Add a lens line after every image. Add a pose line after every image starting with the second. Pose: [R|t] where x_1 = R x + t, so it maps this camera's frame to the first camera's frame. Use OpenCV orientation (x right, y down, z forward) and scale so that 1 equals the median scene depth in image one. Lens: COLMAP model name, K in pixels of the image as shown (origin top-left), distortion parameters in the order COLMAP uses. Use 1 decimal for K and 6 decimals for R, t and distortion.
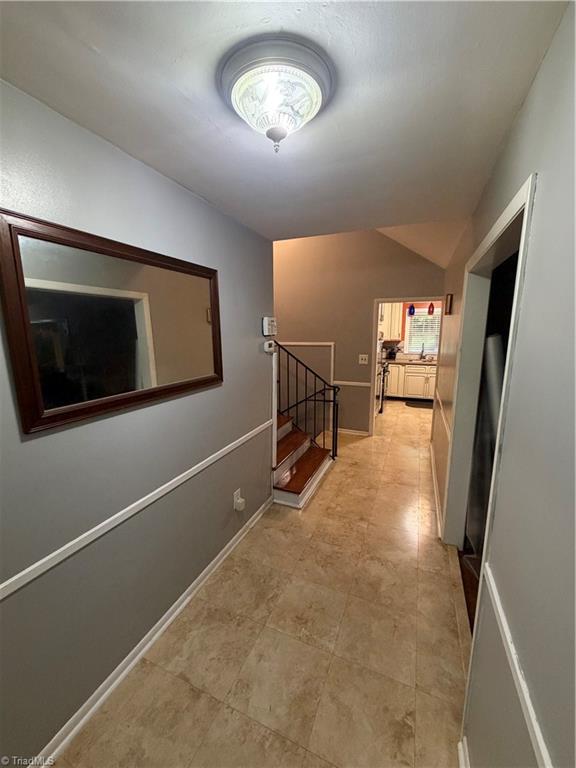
lens RADIAL K [[308.1, 0, 283.6], [0, 308.1, 384.0], [0, 0, 1]] dist [0.003540, -0.000111]
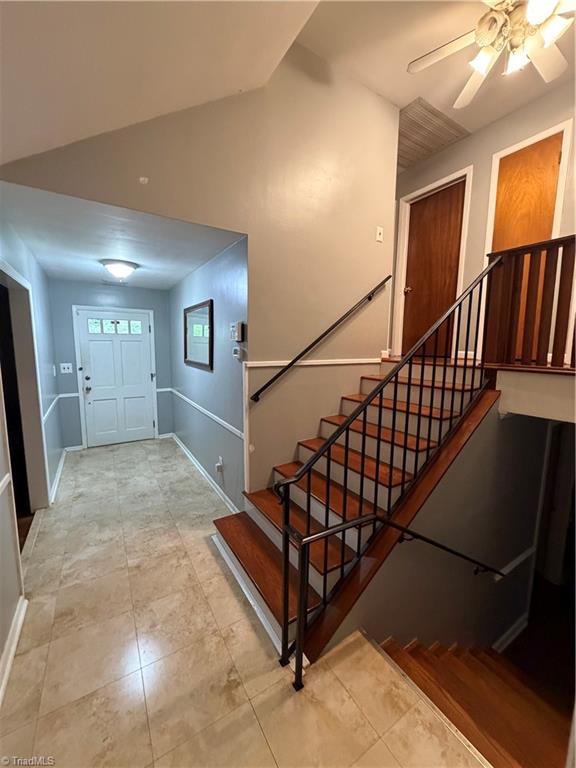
lens RADIAL K [[308.1, 0, 287.1], [0, 308.1, 382.4], [0, 0, 1]] dist [0.003540, -0.000111]
pose [[-0.570153, 0.105315, -0.814760, 0.391320], [-0.153284, 0.960697, 0.231443, -0.165779], [0.807112, 0.256848, -0.531601, 0.992795]]
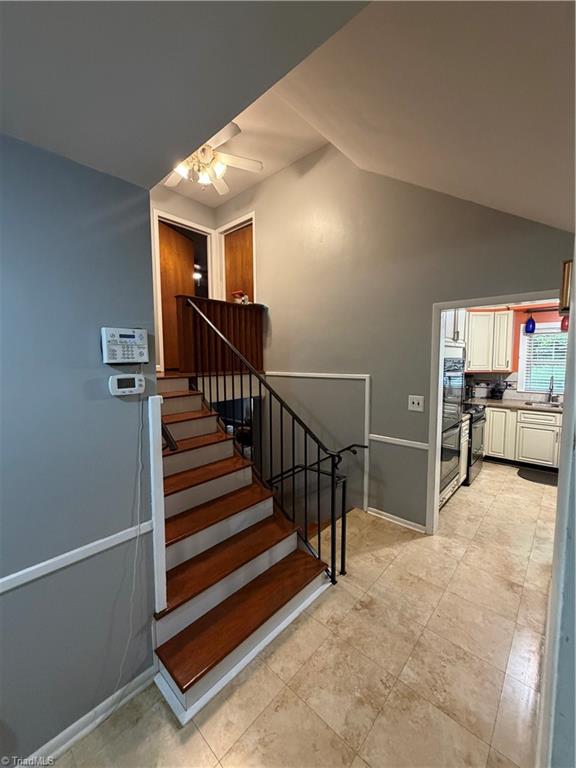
lens RADIAL K [[308.1, 0, 289.0], [0, 308.1, 382.6], [0, 0, 1]] dist [0.003540, -0.000111]
pose [[0.946518, 0.029508, -0.321300, 0.225529], [-0.057724, 0.995230, -0.078647, -0.060707], [0.317446, 0.092987, 0.943706, 0.361141]]
